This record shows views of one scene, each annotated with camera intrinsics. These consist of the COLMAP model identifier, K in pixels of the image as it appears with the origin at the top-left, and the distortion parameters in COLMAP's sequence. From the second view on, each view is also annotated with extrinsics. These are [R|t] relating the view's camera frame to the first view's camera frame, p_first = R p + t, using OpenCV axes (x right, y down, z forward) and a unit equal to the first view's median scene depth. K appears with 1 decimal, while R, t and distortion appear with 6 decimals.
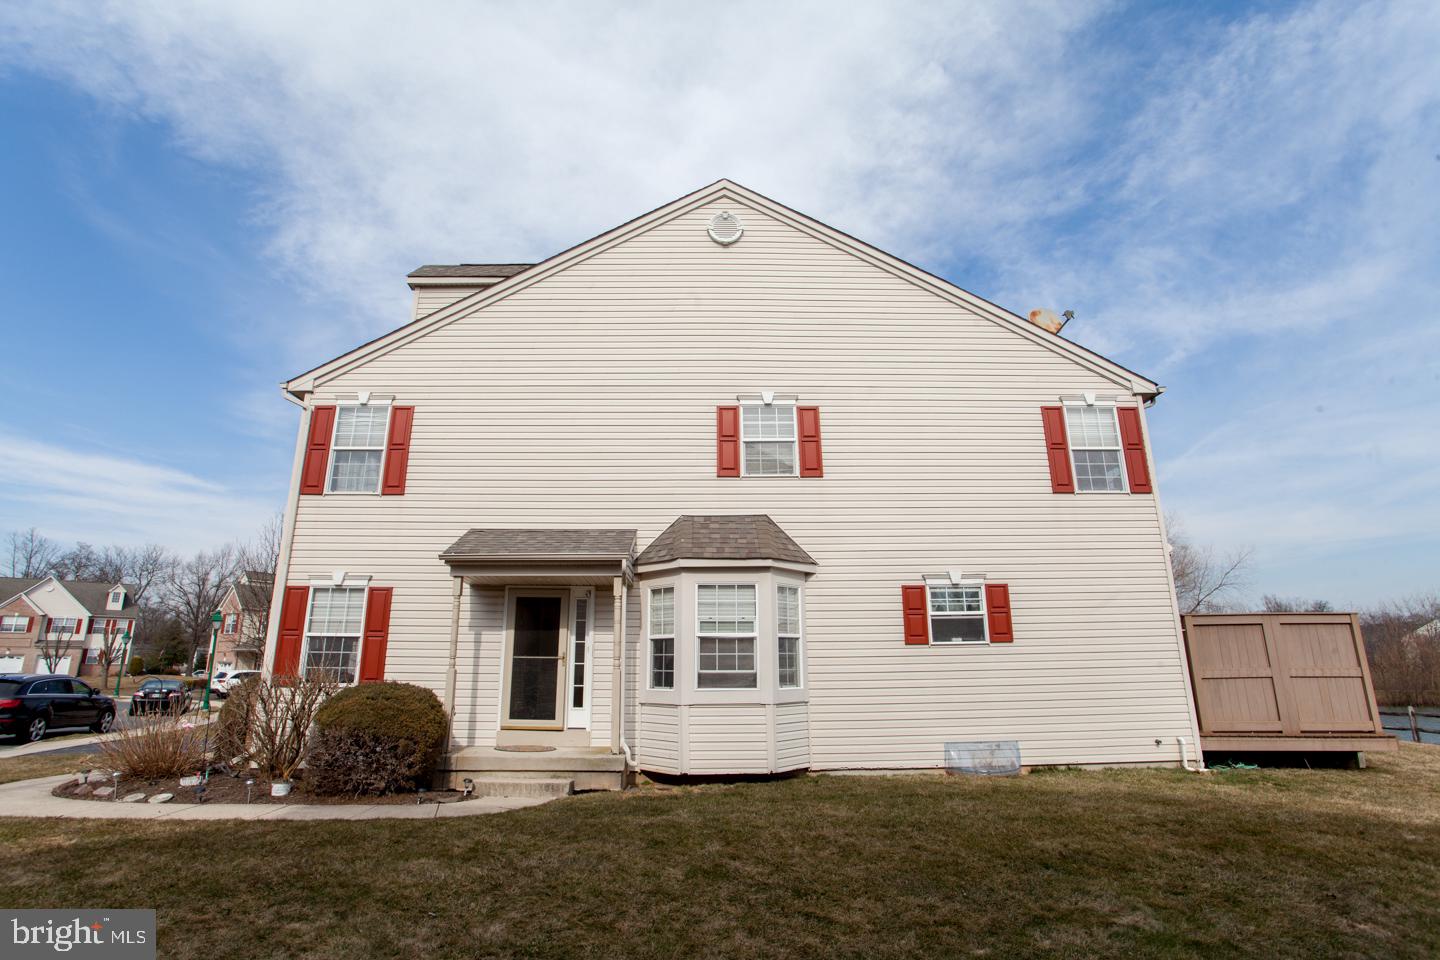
lens RADIAL K [[732.2, 0, 720.4], [0, 732.2, 501.2], [0, 0, 1]] dist [-0.058997, 0.030852]
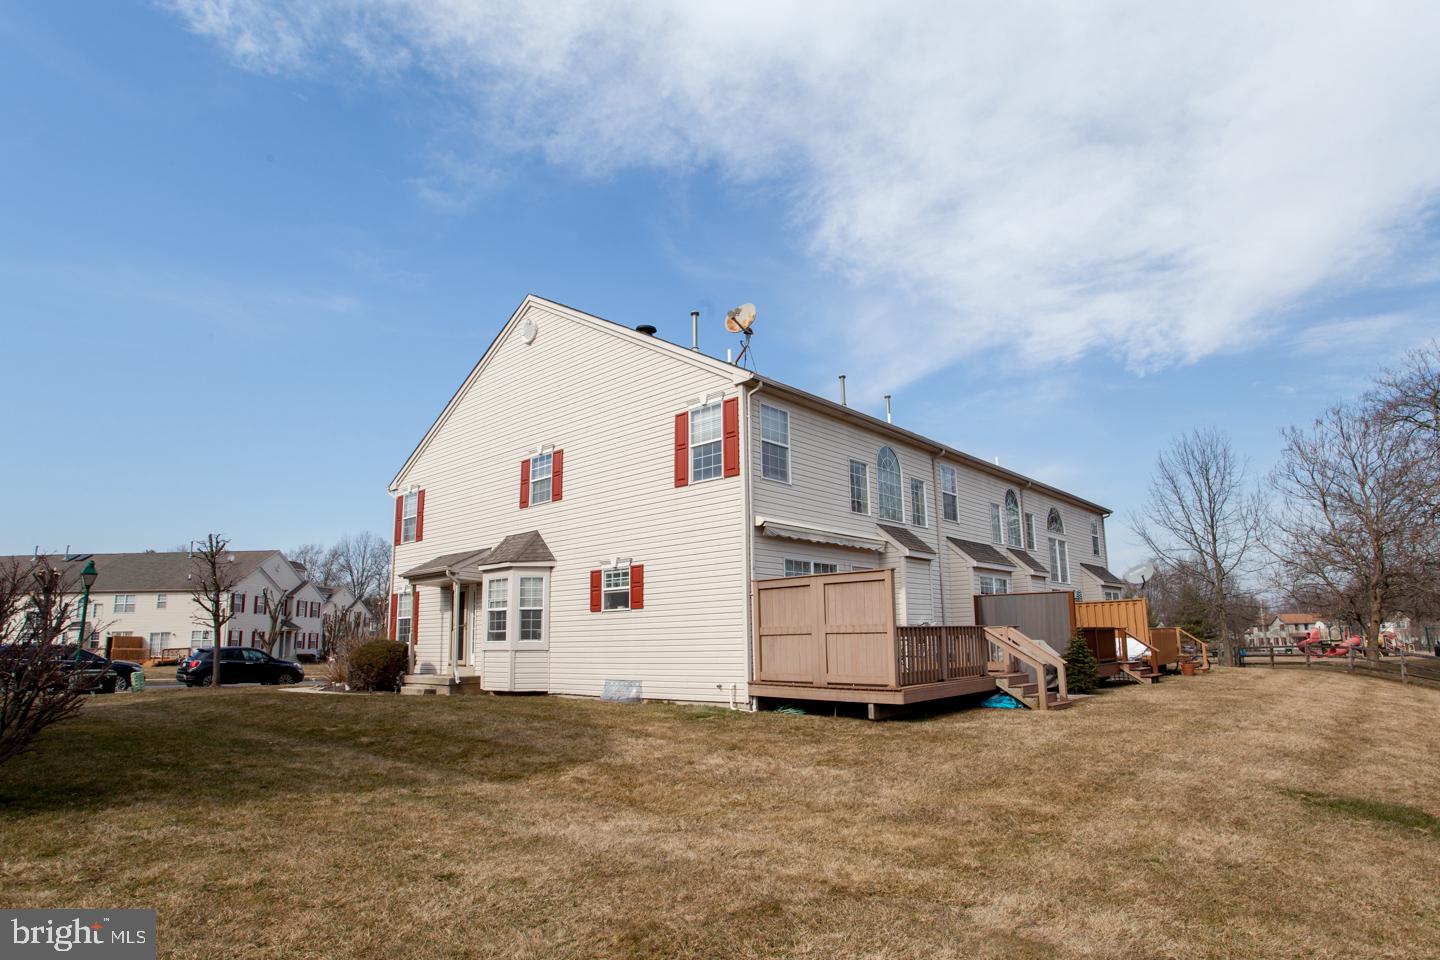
lens RADIAL K [[779.9, 0, 721.2], [0, 779.9, 480.6], [0, 0, 1]] dist [-0.133082, 0.000129]
pose [[0.720118, -0.143889, -0.678767, 1.489799], [0.194252, 0.980950, -0.001861, -0.005342], [0.666105, -0.130512, 0.734351, 0.077912]]
